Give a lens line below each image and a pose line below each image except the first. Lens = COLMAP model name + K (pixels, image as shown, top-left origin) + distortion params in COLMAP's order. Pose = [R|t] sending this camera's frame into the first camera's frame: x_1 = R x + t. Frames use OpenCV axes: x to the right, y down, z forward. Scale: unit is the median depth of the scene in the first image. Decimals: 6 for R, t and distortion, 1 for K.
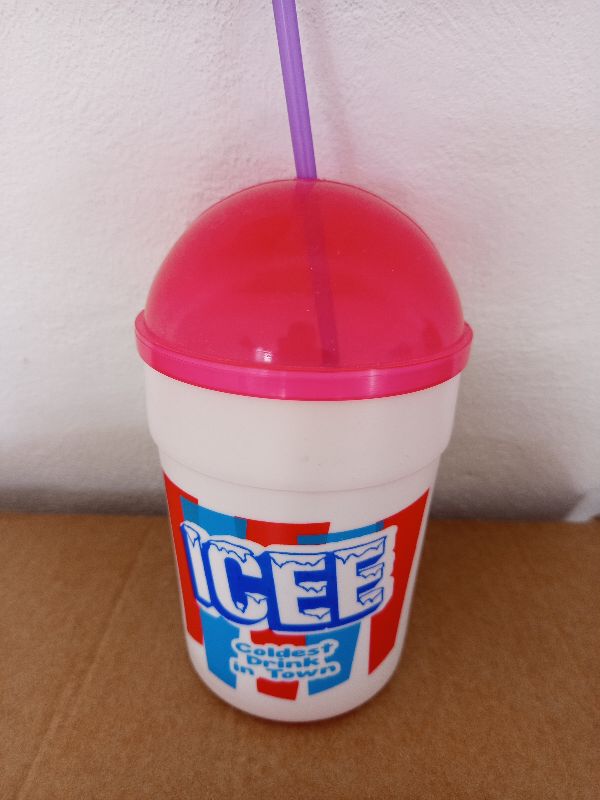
lens RADIAL K [[574.5, 0, 300.4], [0, 574.5, 397.1], [0, 0, 1]] dist [-0.021984, -0.001732]
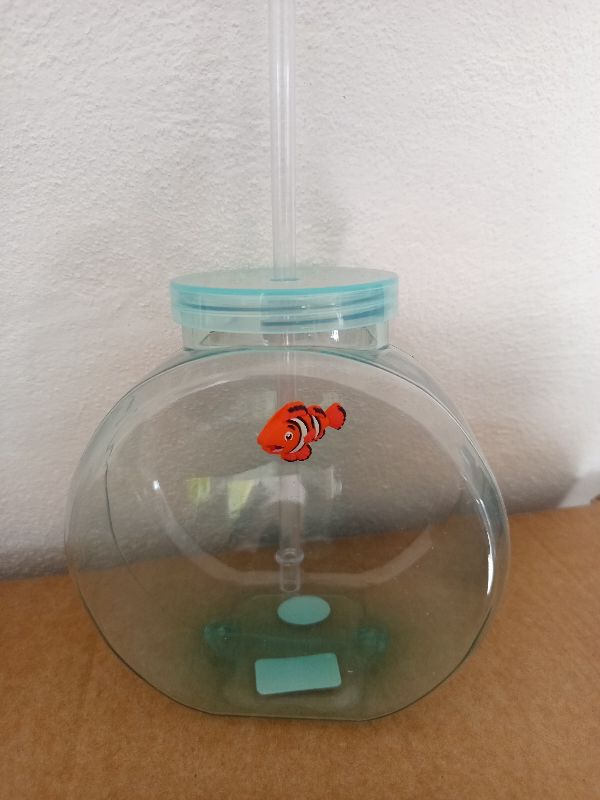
lens RADIAL K [[581.5, 0, 297.3], [0, 581.5, 400.1], [0, 0, 1]] dist [-0.058250, 0.044715]
pose [[0.979361, -0.102334, 0.174296, -0.188723], [0.112743, 0.992321, -0.050881, 0.073179], [-0.167751, 0.069481, 0.983378, 0.246040]]
